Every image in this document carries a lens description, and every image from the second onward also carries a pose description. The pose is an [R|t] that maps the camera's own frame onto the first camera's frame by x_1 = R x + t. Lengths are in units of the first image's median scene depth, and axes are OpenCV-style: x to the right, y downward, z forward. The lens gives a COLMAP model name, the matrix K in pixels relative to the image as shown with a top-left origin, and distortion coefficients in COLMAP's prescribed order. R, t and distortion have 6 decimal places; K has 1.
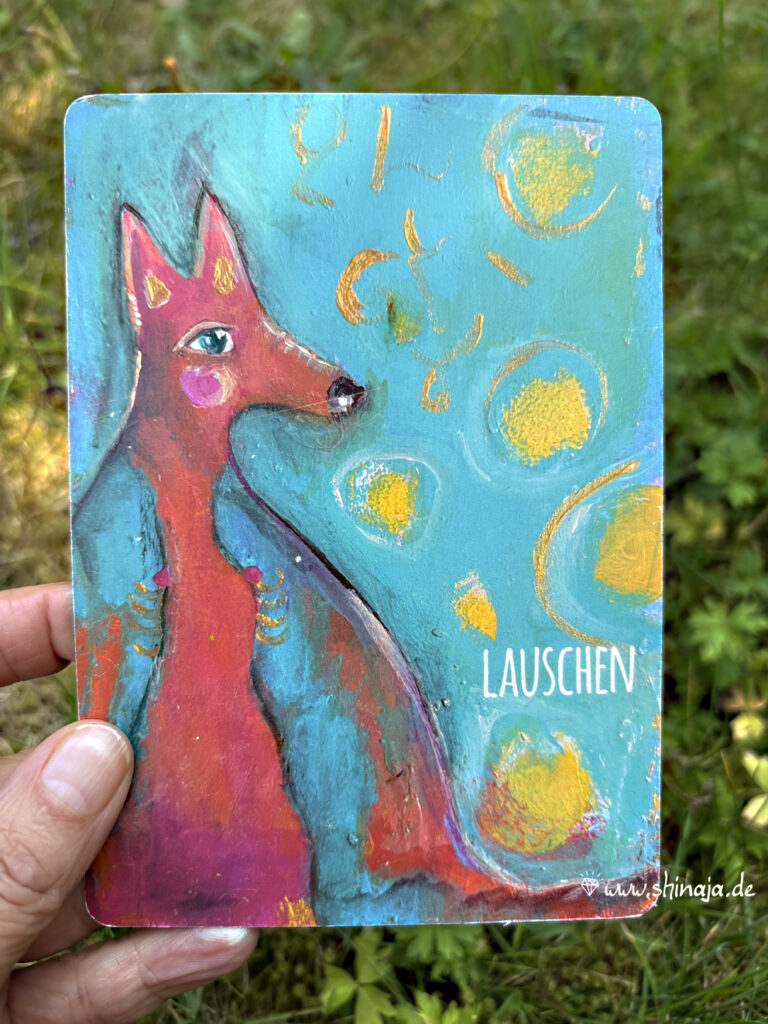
lens RADIAL K [[775.2, 0, 383.3], [0, 775.2, 515.8], [0, 0, 1]] dist [0.051590, -0.005847]
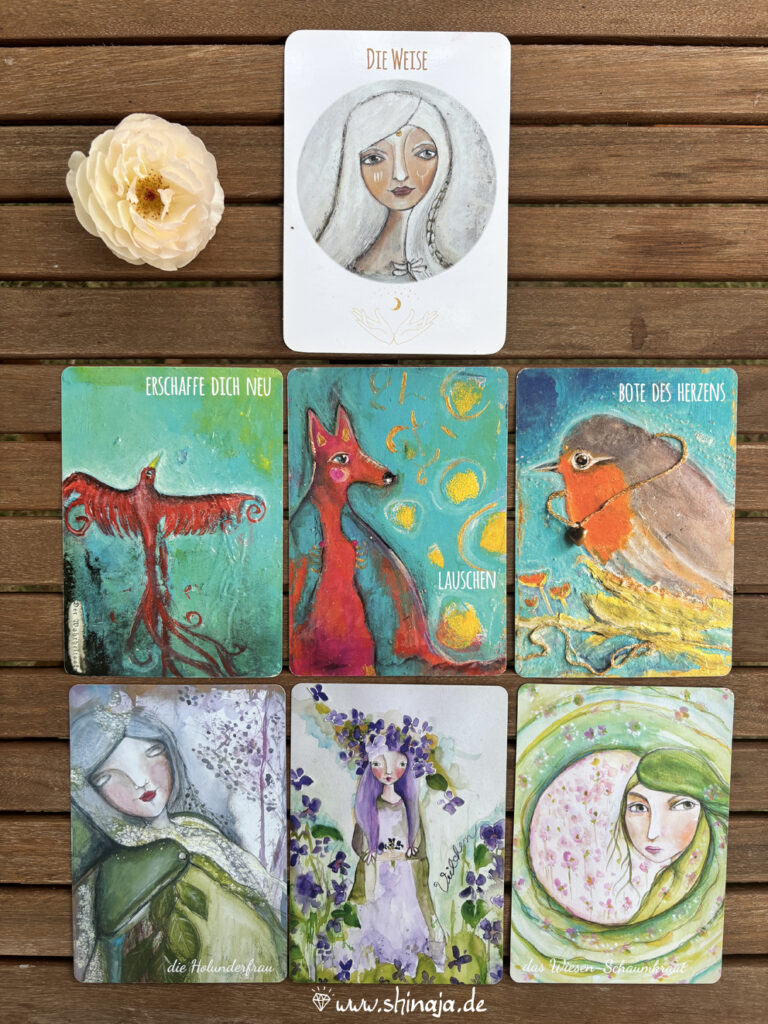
lens RADIAL K [[775.2, 0, 379.4], [0, 775.2, 514.5], [0, 0, 1]] dist [0.051590, -0.005847]
pose [[0.999160, 0.008413, -0.040098, 0.027679], [-0.009329, 0.999698, -0.022722, 0.035652], [0.039895, 0.023077, 0.998937, -1.720323]]
